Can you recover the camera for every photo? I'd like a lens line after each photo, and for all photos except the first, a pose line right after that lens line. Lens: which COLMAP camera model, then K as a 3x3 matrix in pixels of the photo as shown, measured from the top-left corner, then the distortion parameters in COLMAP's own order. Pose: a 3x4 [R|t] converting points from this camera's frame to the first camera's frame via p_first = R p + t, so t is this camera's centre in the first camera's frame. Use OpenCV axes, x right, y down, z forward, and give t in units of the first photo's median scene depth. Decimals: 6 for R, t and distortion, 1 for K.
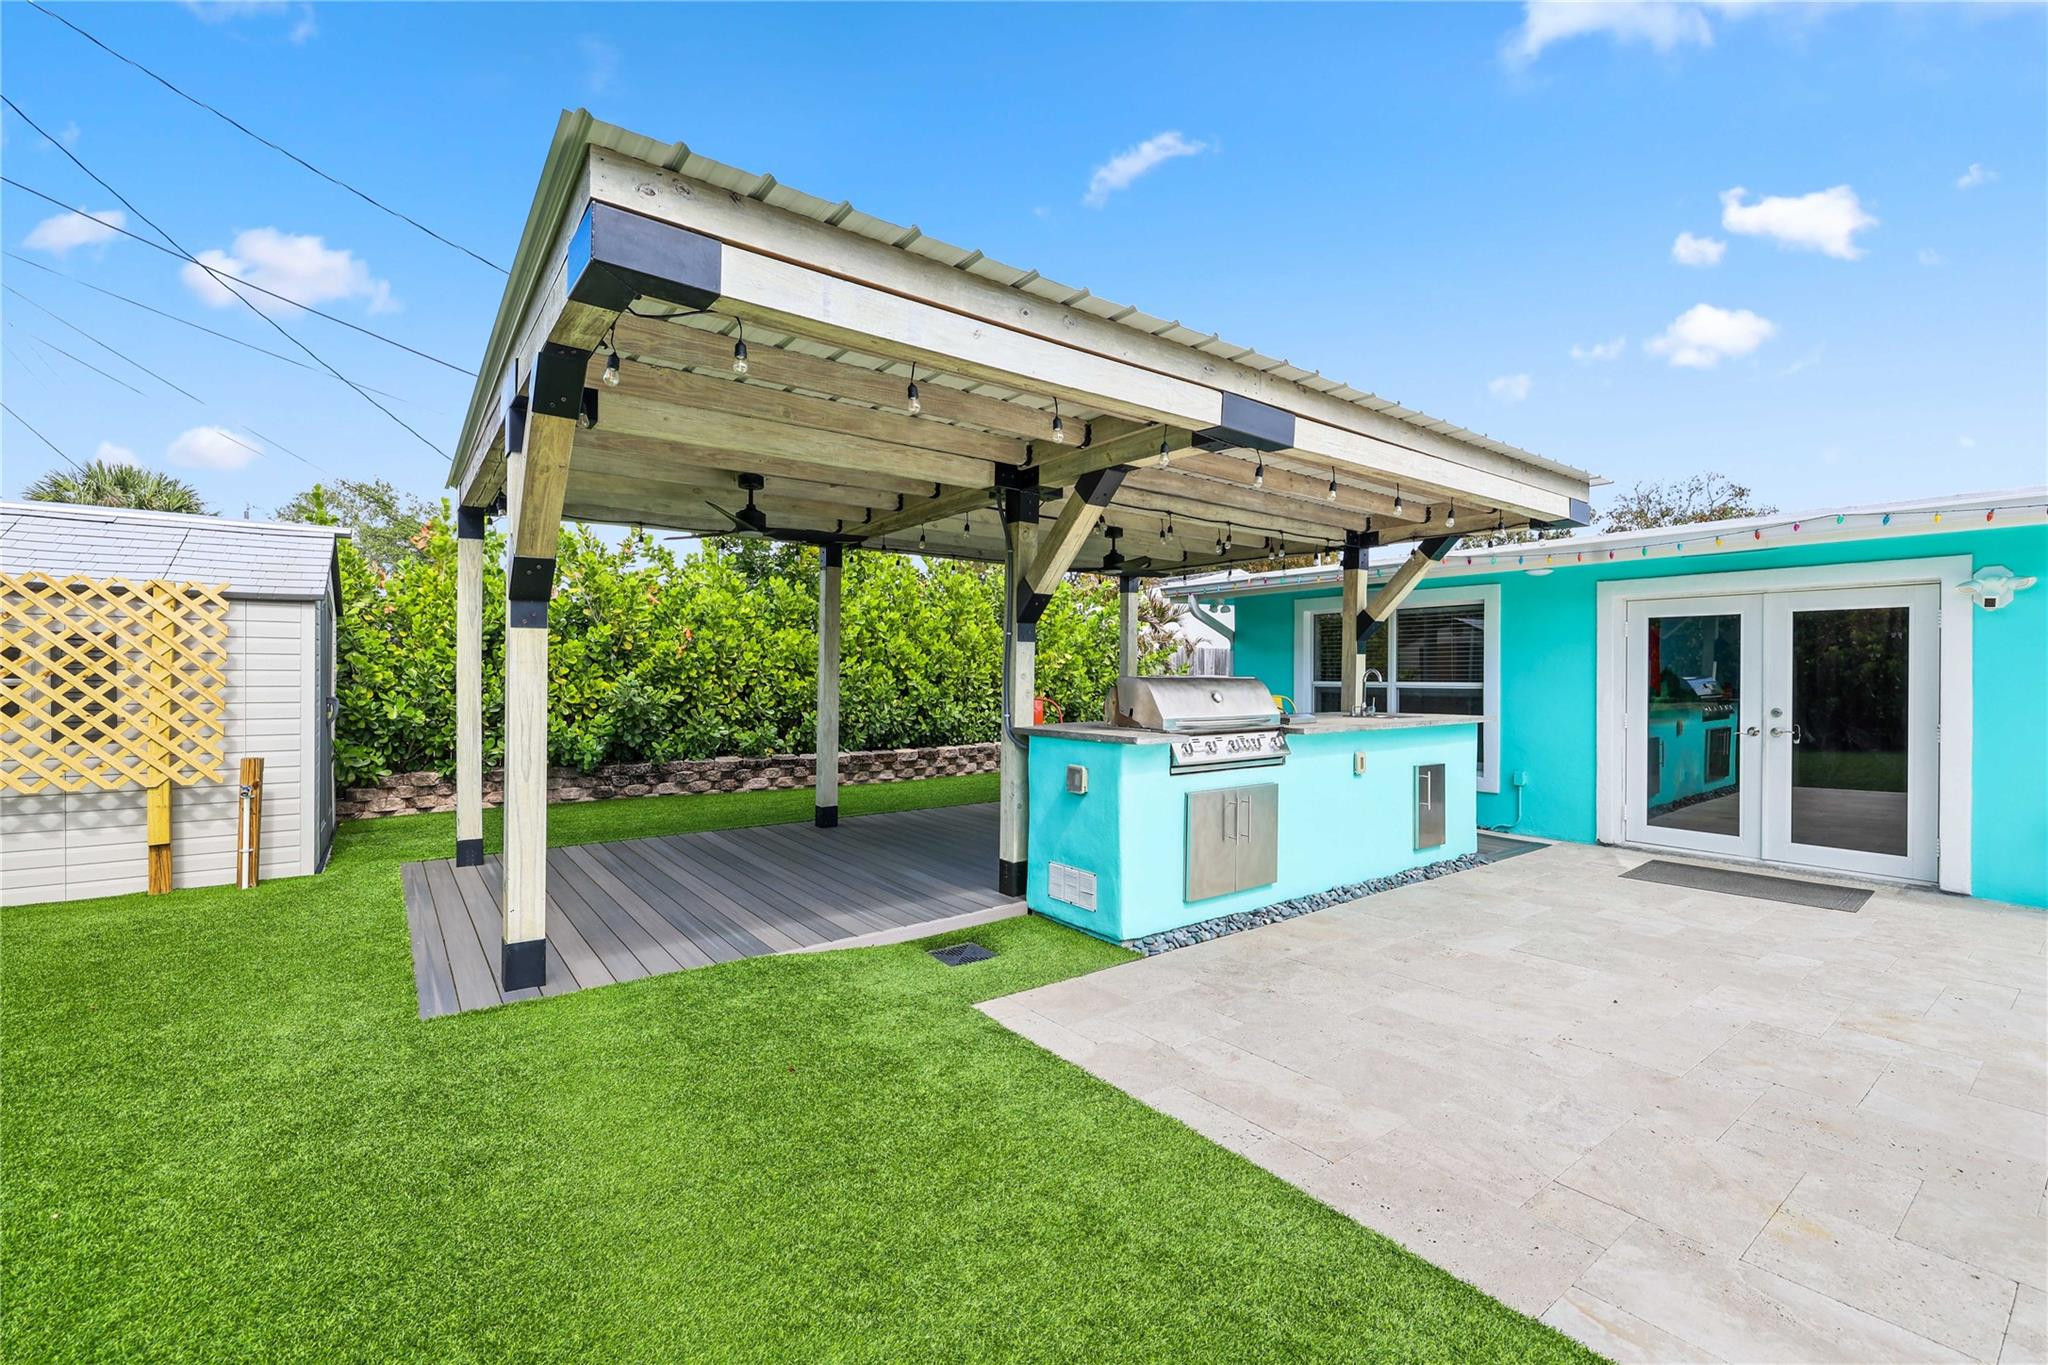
lens RADIAL K [[859.0, 0, 1027.4], [0, 859.0, 672.3], [0, 0, 1]] dist [0.001576, -0.000082]
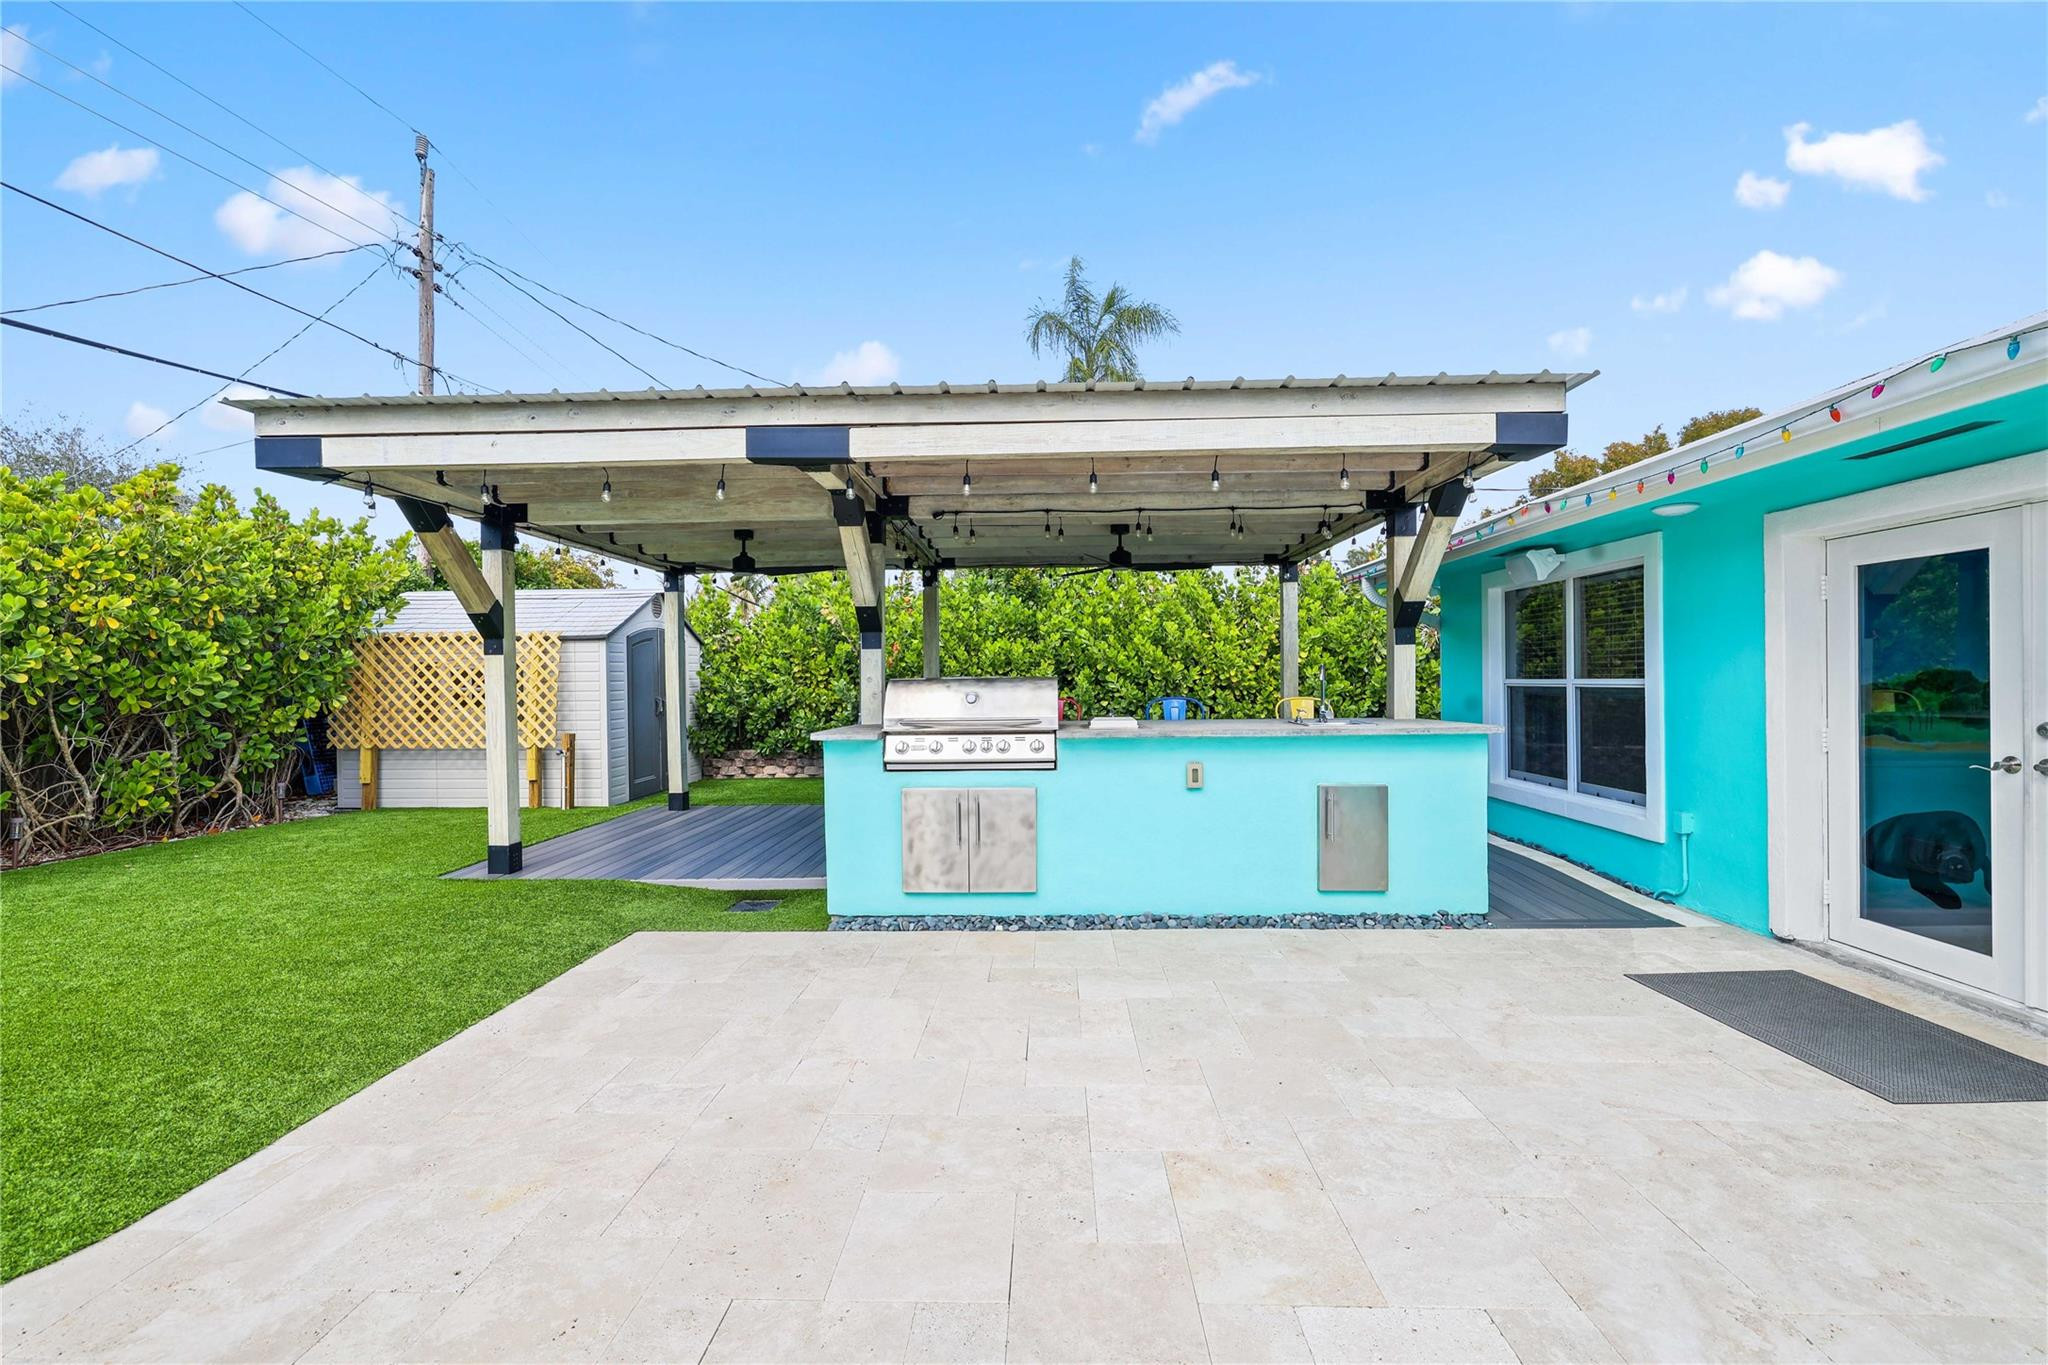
lens RADIAL K [[859.1, 0, 1024.0], [0, 859.1, 682.5], [0, 0, 1]] dist [0.001103, -0.000152]
pose [[0.779191, -0.009882, -0.626709, 0.896690], [0.015418, 0.999875, 0.003403, 0.007885], [0.626597, -0.012314, 0.779246, 0.254609]]
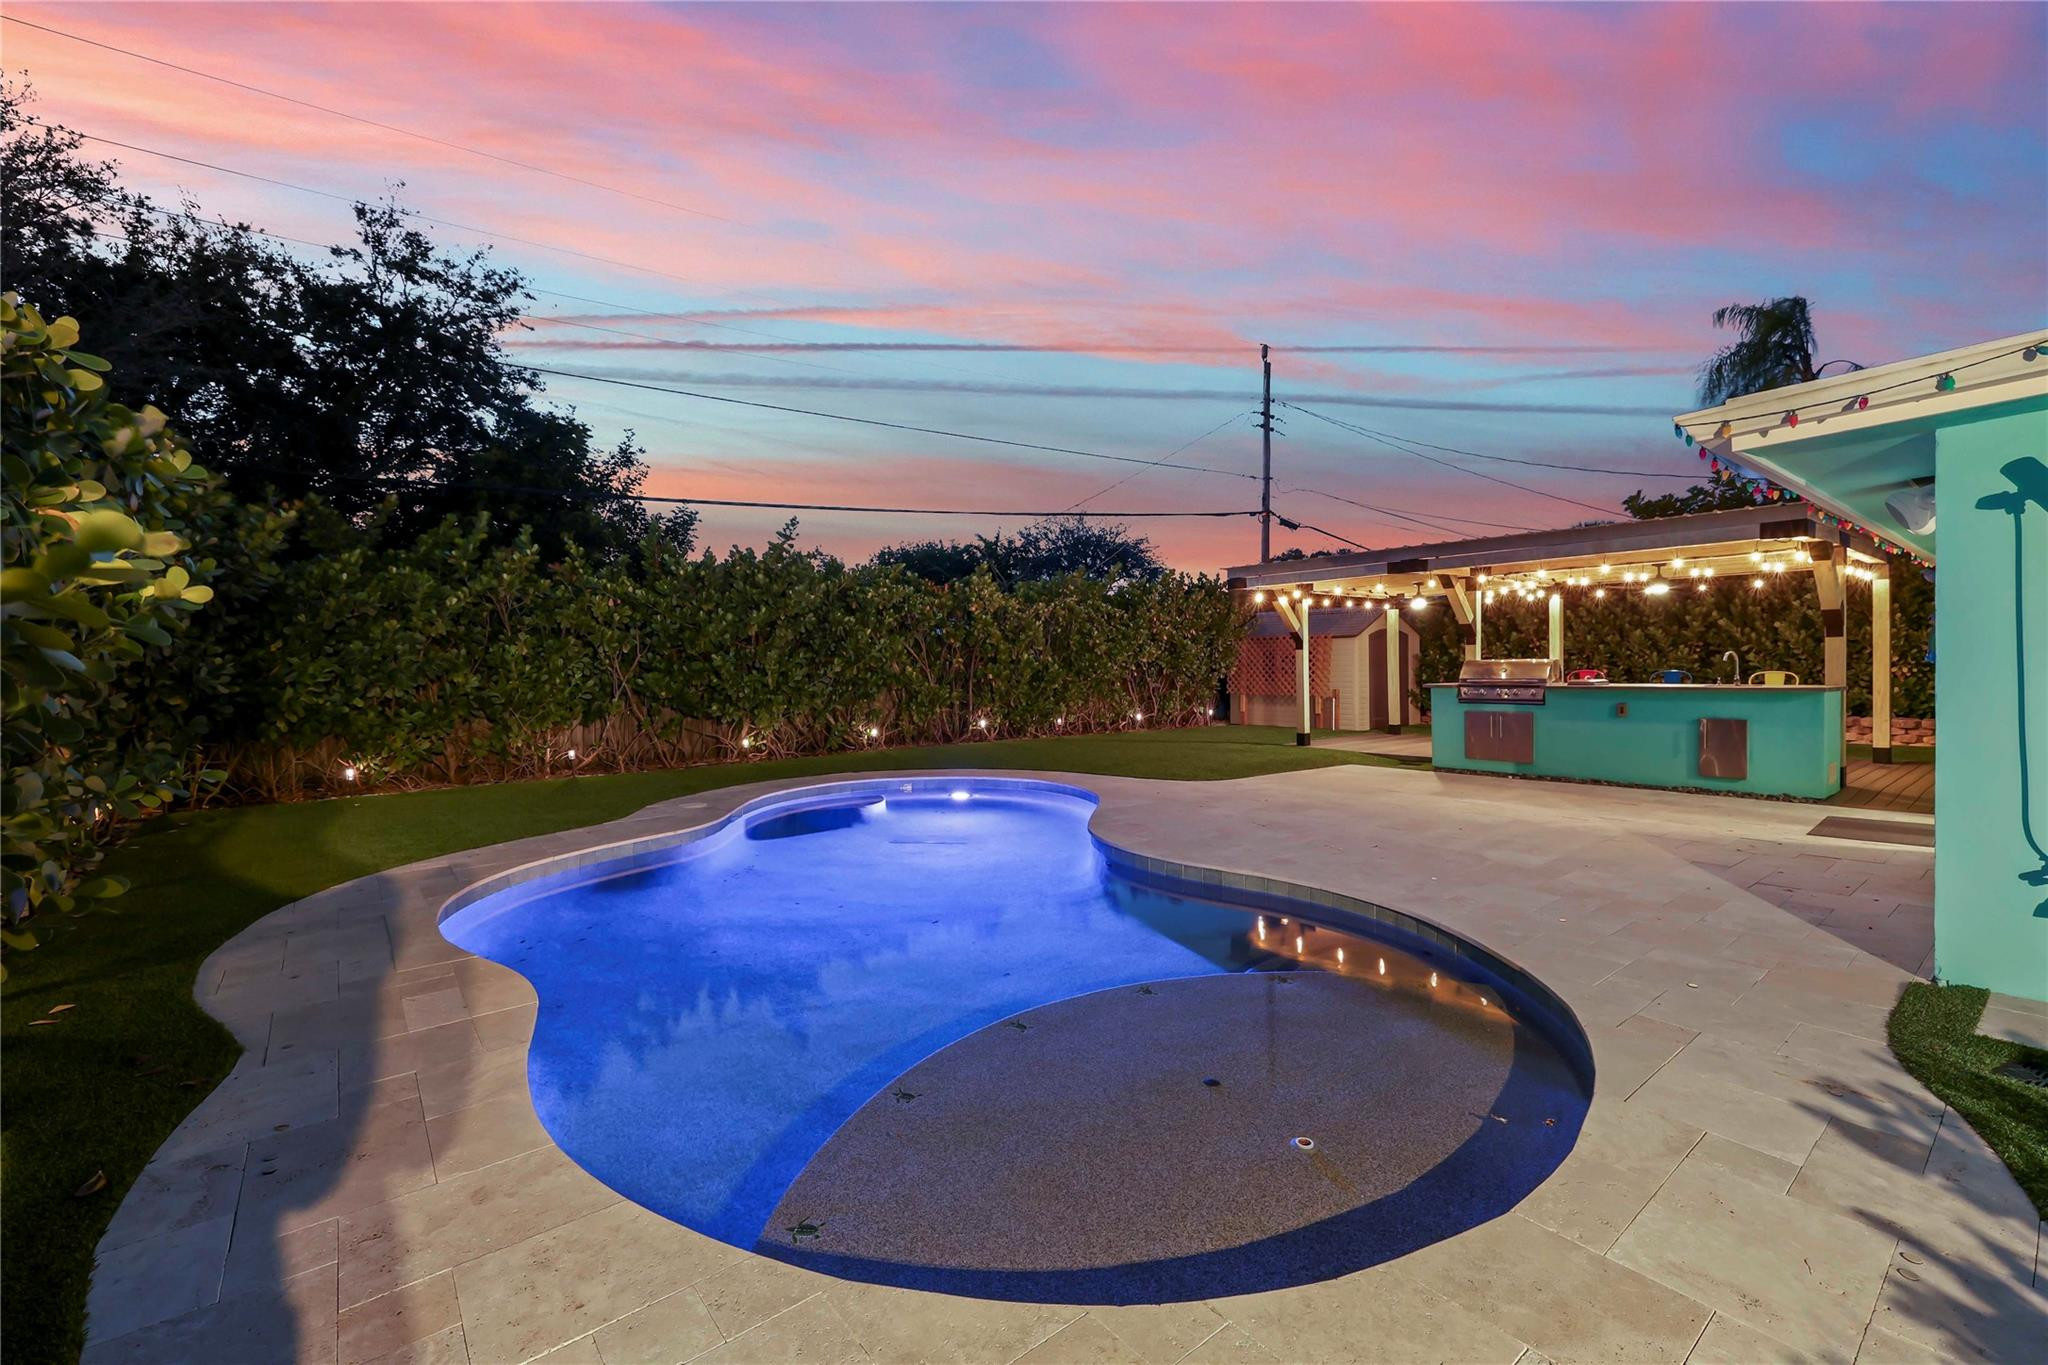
lens RADIAL K [[870.3, 0, 1022.4], [0, 870.3, 665.3], [0, 0, 1]] dist [0.000784, 0.000129]
pose [[0.026953, -0.002374, -0.999634, 2.397899], [0.016503, 0.999862, -0.001930, 0.003533], [0.999500, -0.016445, 0.026988, -0.264454]]
